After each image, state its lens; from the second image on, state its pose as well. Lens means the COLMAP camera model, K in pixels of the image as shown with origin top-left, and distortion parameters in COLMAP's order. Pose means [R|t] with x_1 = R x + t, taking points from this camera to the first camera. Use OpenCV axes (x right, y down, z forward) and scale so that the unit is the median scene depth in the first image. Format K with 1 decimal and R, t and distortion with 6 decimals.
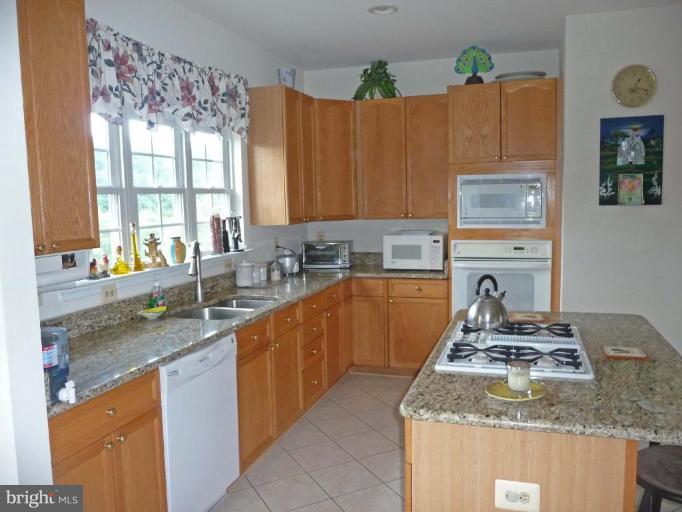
lens RADIAL K [[578.6, 0, 349.5], [0, 578.6, 255.8], [0, 0, 1]] dist [-0.016716, 0.007271]
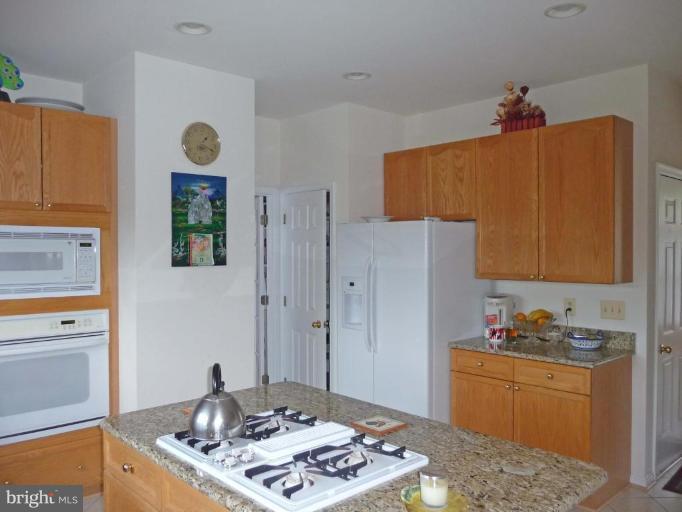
lens RADIAL K [[578.6, 0, 349.5], [0, 578.6, 255.8], [0, 0, 1]] dist [-0.016716, 0.007271]
pose [[0.484206, 0.002196, 0.874952, -0.232823], [0.076500, 0.996061, -0.044836, -0.043446], [-0.871603, 0.088644, 0.482130, 0.325491]]
